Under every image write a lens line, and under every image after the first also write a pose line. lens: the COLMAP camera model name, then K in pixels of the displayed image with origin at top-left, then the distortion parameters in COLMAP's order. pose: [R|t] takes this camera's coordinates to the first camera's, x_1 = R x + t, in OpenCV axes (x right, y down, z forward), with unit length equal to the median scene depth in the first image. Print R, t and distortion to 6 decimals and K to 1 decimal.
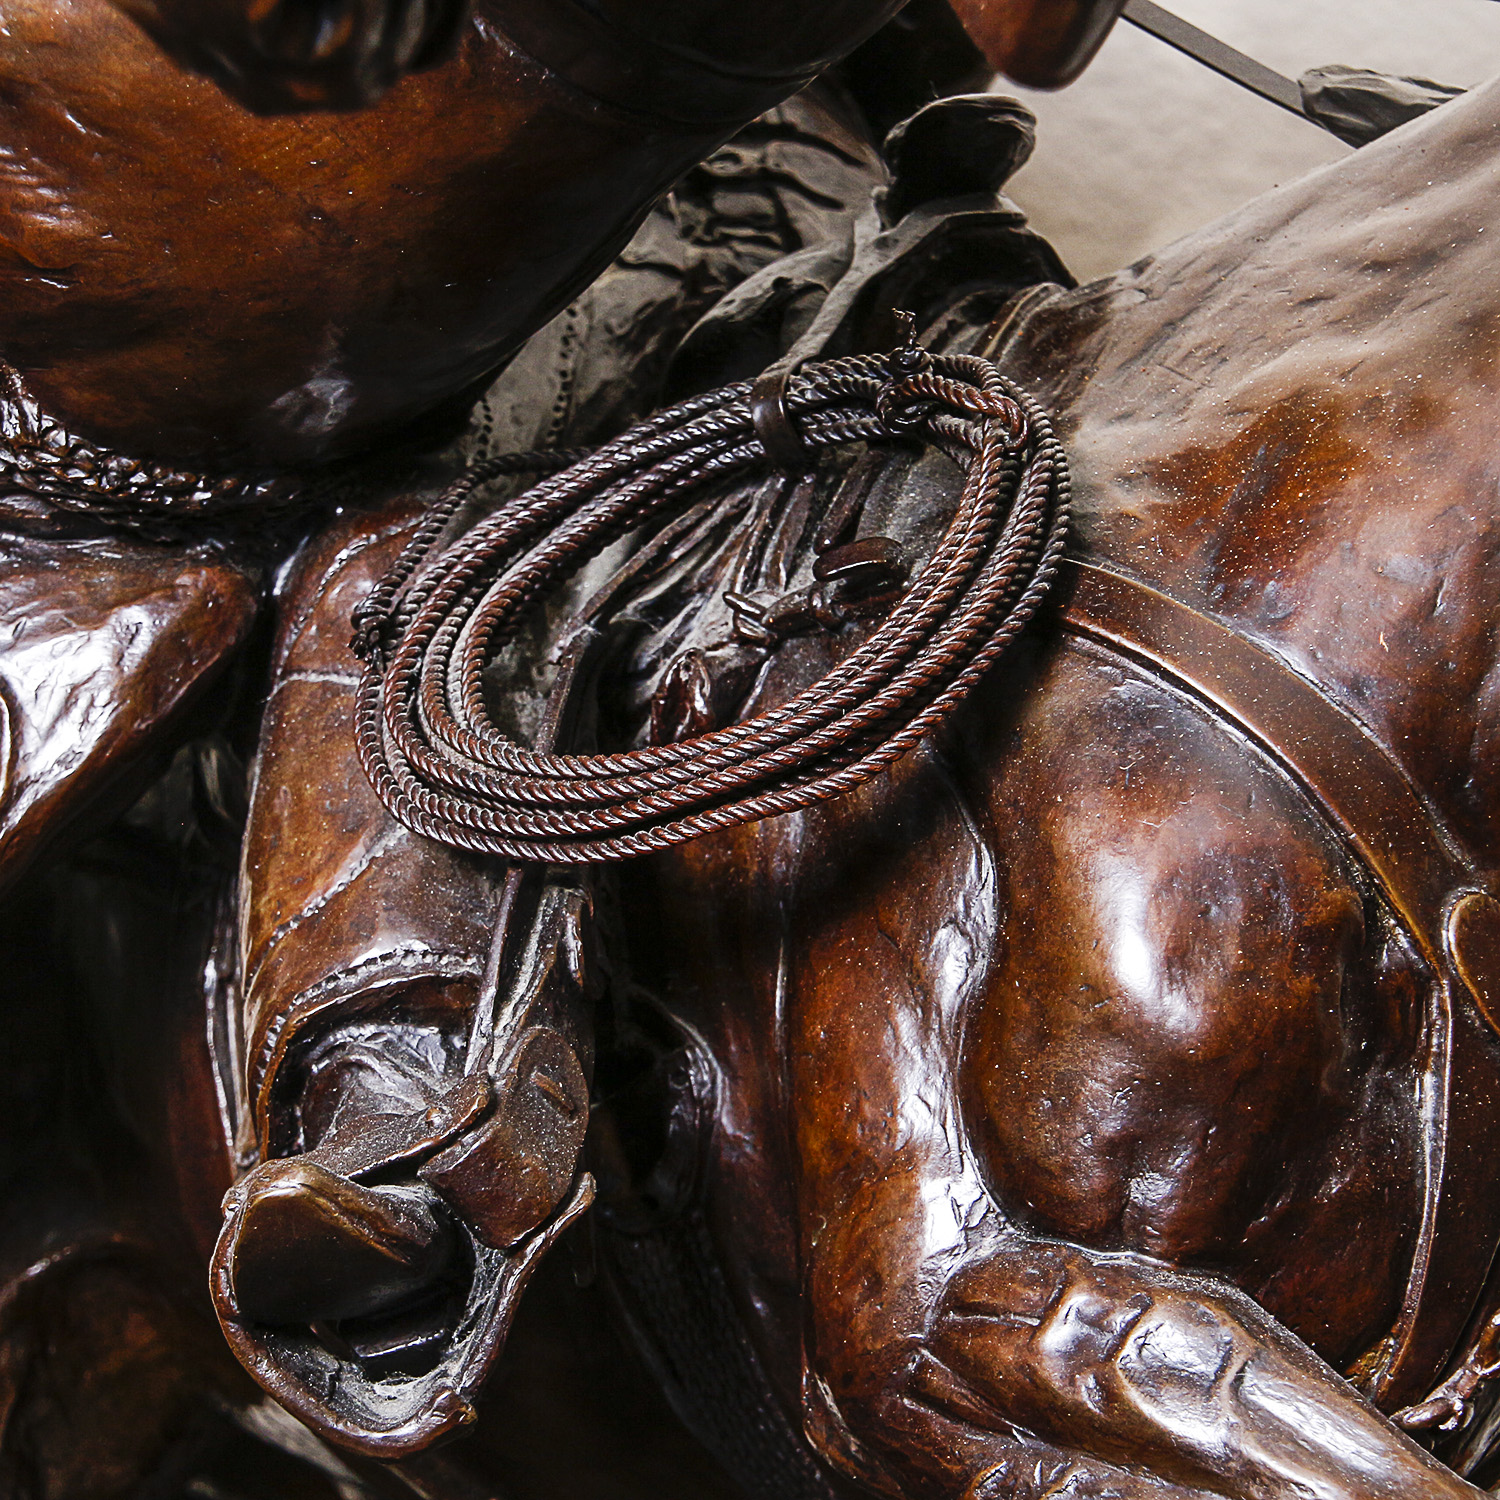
lens RADIAL K [[7071.2, 0, 764.6], [0, 7071.2, 838.8], [0, 0, 1]] dist [0.778659, 0.000000]
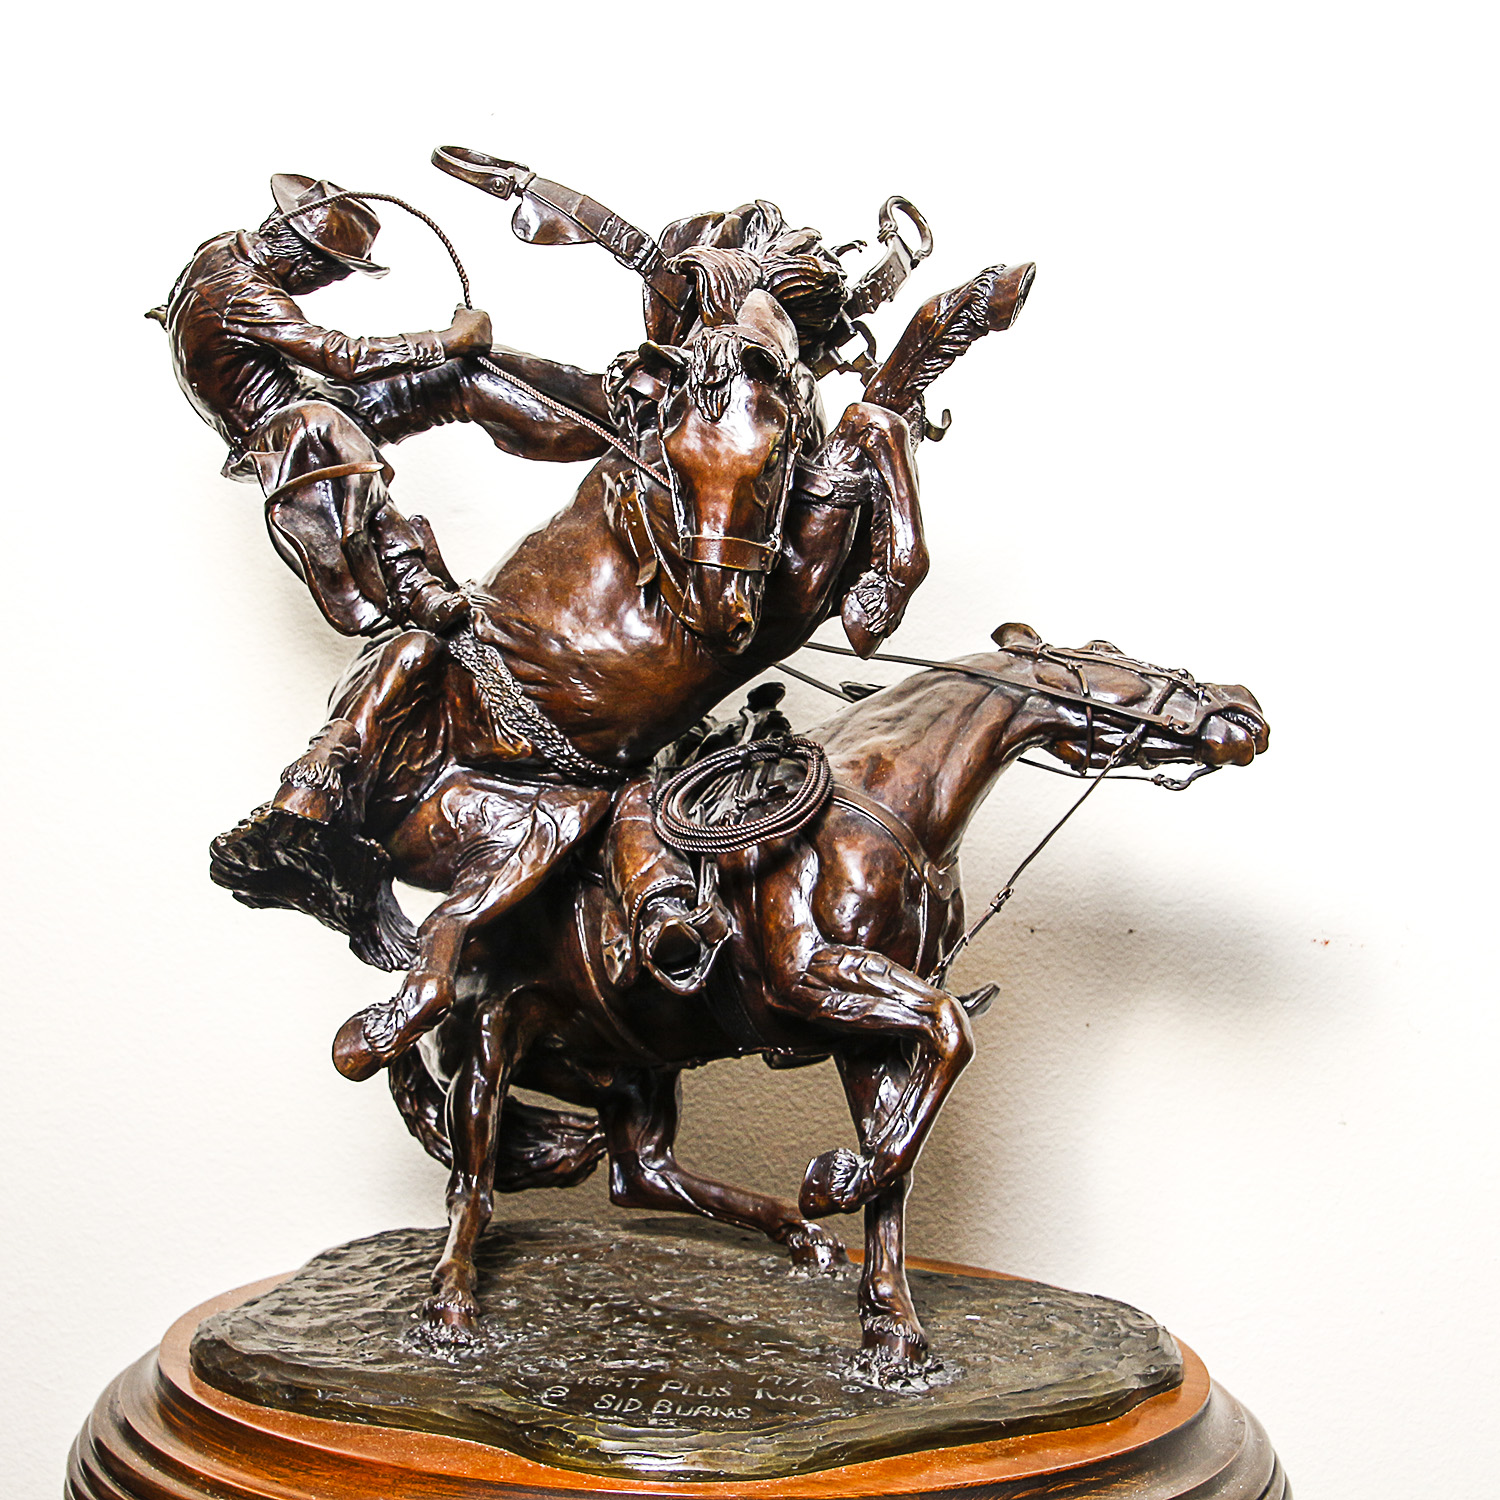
lens RADIAL K [[3245.8, 0, 756.2], [0, 3245.8, 800.4], [0, 0, 1]] dist [0.070976, 0.000000]
pose [[0.967595, 0.013819, 0.252130, -0.458591], [0.019827, 0.991261, -0.130416, 0.208000], [-0.251729, 0.131189, 0.958865, -0.765207]]
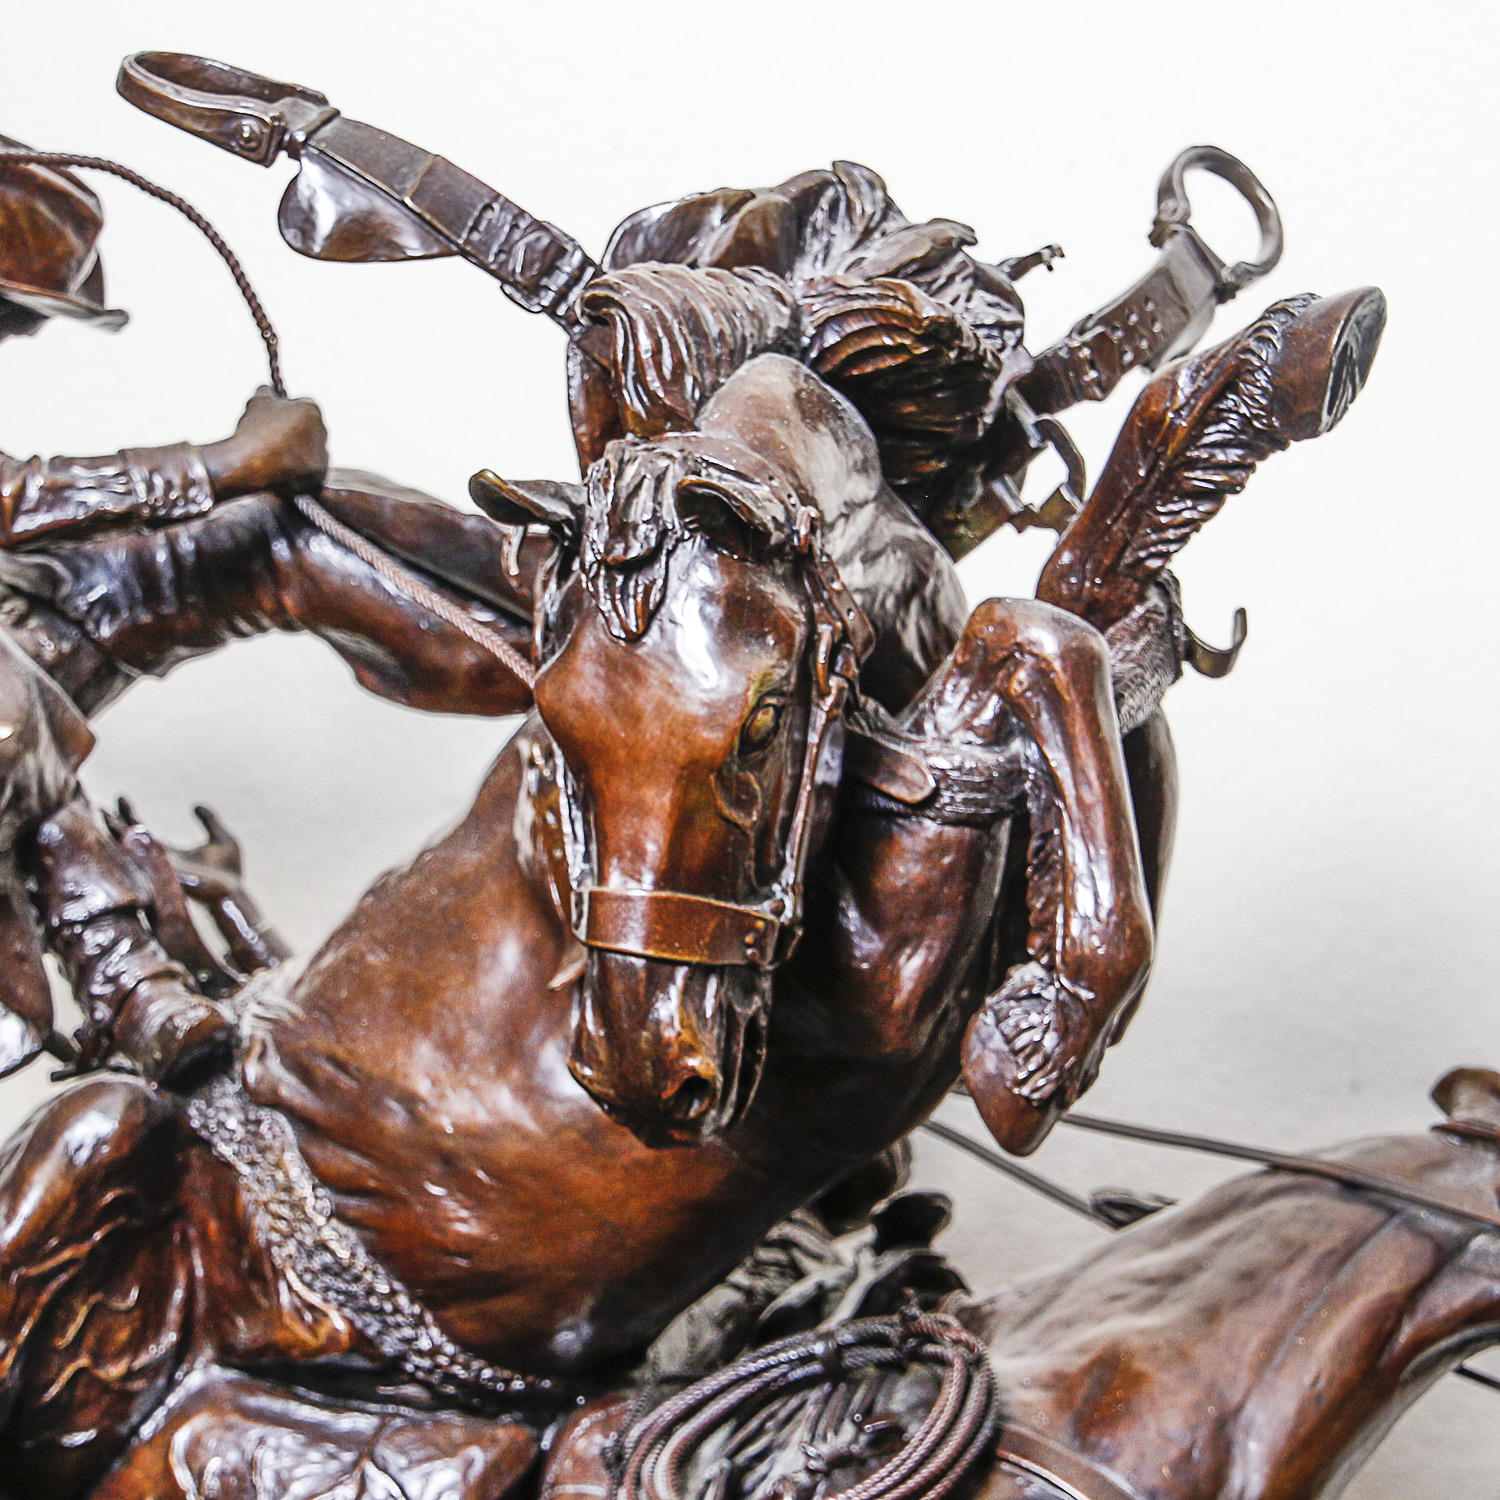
lens RADIAL K [[6223.0, 0, 737.5], [0, 6223.0, 810.3], [0, 0, 1]] dist [0.567126, 0.000000]
pose [[0.996021, 0.037744, 0.080730, -0.160018], [-0.020264, 0.978073, -0.207273, 0.141916], [-0.086784, 0.204813, 0.974946, -0.617465]]
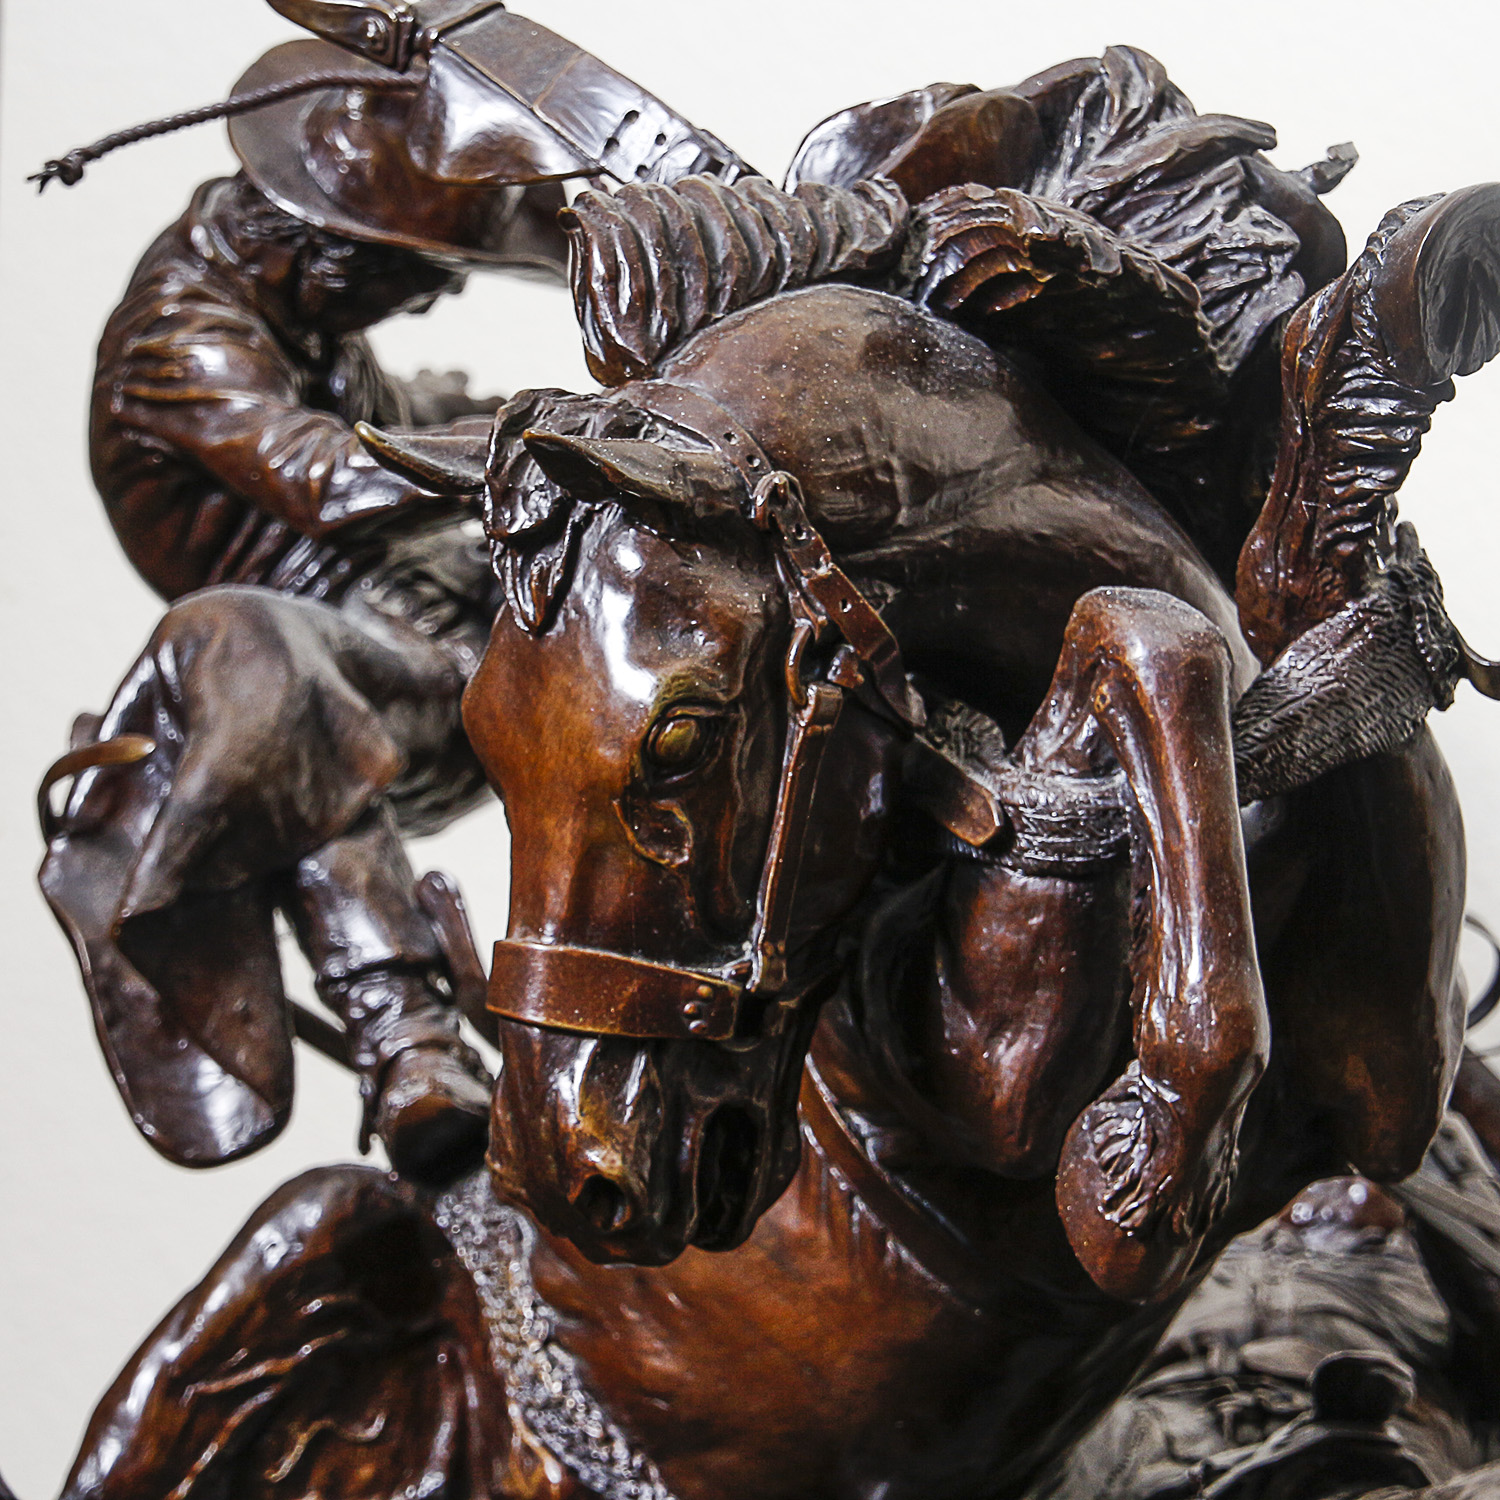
lens RADIAL K [[7071.2, 0, 730.1], [0, 7071.2, 797.6], [0, 0, 1]] dist [0.778659, 0.000000]
pose [[0.935309, 0.056667, -0.349264, 0.431169], [-0.130706, 0.972608, -0.192221, 0.085721], [0.328805, 0.225437, 0.917096, -0.418591]]
